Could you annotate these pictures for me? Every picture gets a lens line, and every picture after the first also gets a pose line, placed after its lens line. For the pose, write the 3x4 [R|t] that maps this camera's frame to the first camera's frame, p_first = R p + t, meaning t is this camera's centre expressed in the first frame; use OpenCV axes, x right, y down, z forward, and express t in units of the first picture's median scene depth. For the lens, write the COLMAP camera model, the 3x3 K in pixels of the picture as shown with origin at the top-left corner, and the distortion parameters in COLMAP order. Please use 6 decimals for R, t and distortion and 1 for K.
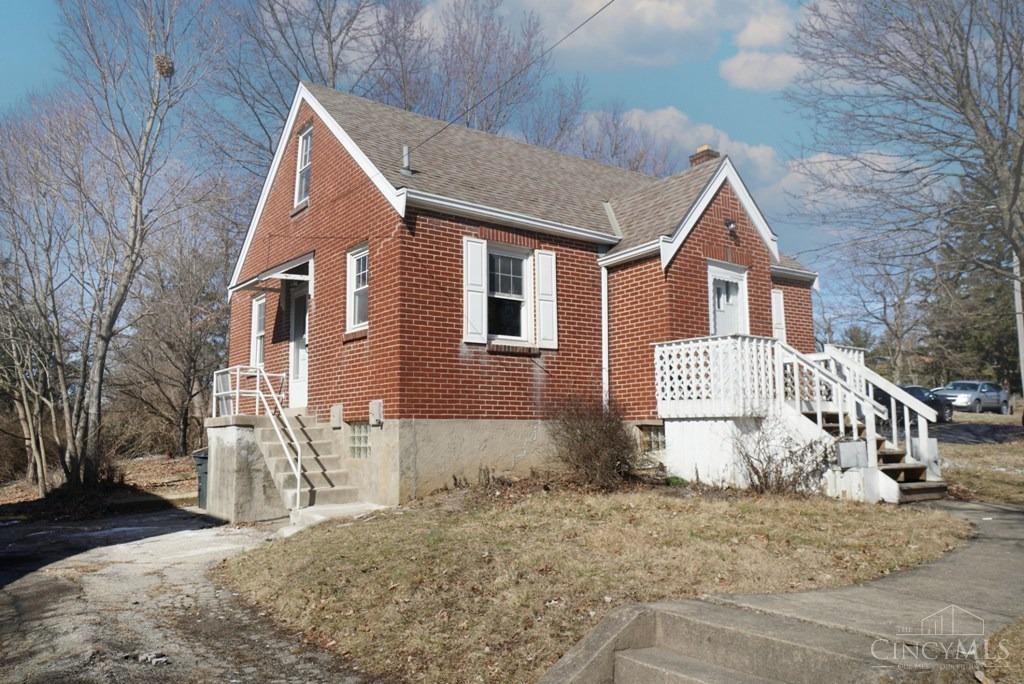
lens RADIAL K [[783.3, 0, 512.0], [0, 783.3, 342.0], [0, 0, 1]] dist [0.028436, 0.003142]
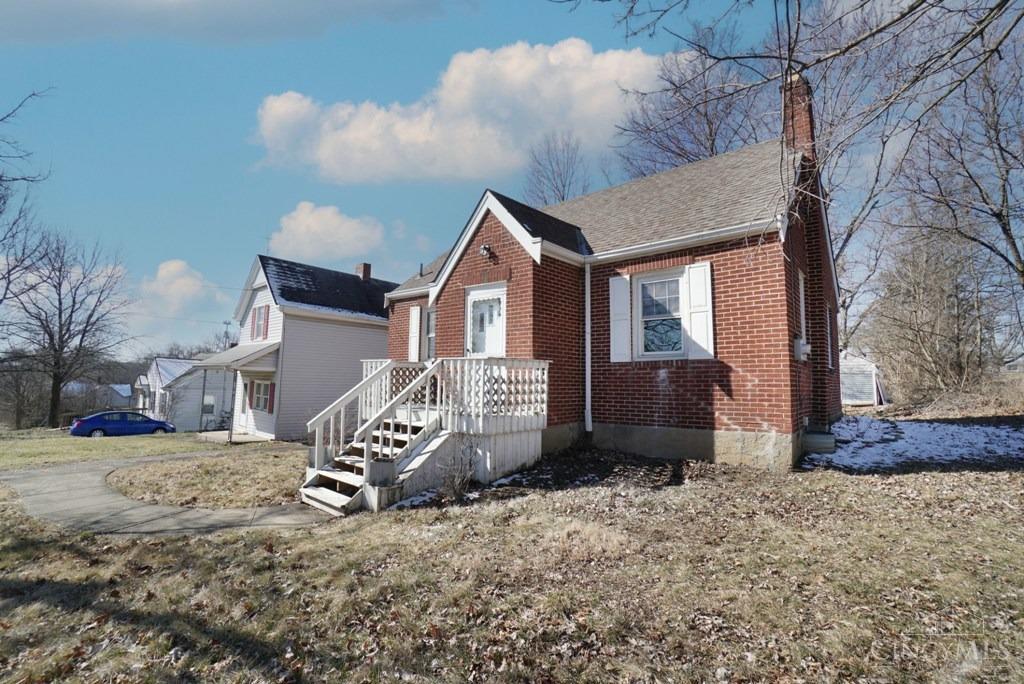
lens RADIAL K [[457.6, 0, 512.0], [0, 457.6, 342.0], [0, 0, 1]] dist [-0.062498, 0.021292]
pose [[0.209457, -0.066708, -0.975540, 0.982158], [0.108545, 0.993090, -0.044602, 0.017531], [0.971775, -0.096548, 0.215250, 0.943306]]
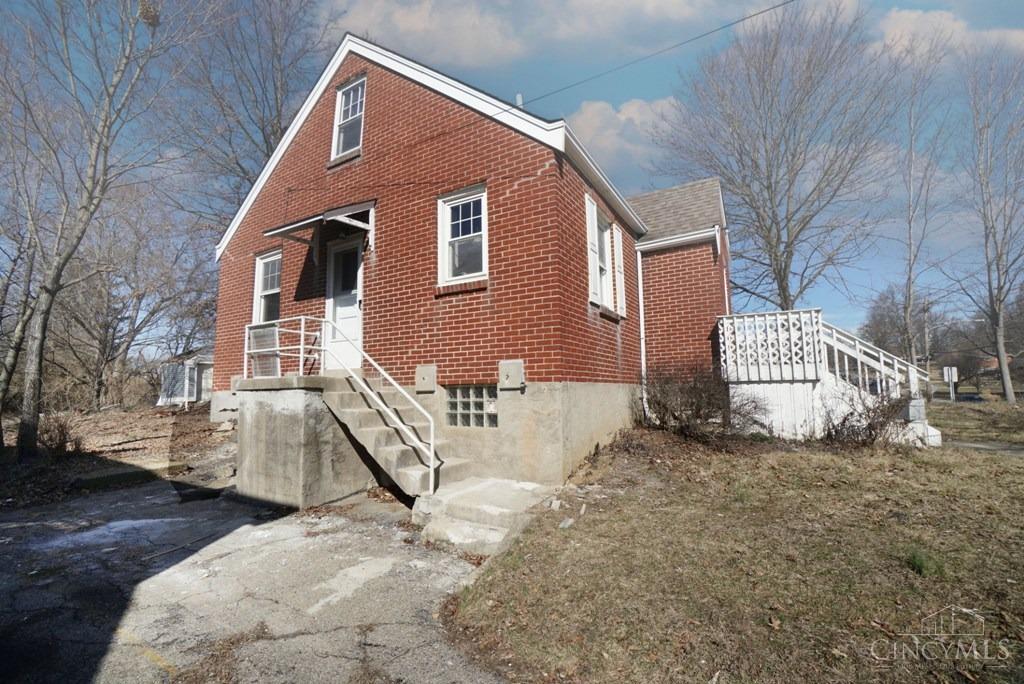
lens RADIAL K [[457.6, 0, 512.0], [0, 457.6, 342.0], [0, 0, 1]] dist [-0.062498, 0.021292]
pose [[0.917428, 0.038360, 0.396048, -0.343052], [-0.041256, 0.999148, -0.001206, 0.050383], [-0.395757, -0.015233, 0.918229, 0.493921]]
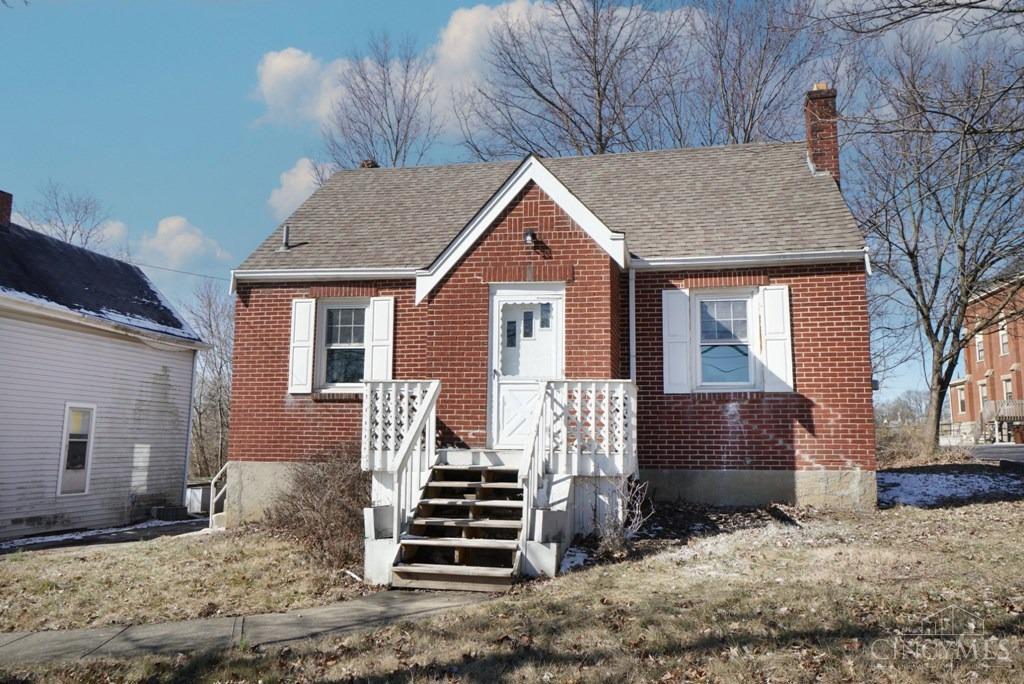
lens RADIAL K [[783.3, 0, 512.0], [0, 783.3, 342.0], [0, 0, 1]] dist [0.028436, 0.003142]
pose [[0.666659, -0.075802, -0.741498, 0.936868], [0.073893, 0.996636, -0.035450, -0.009166], [0.741691, -0.031158, 0.670017, 0.450817]]
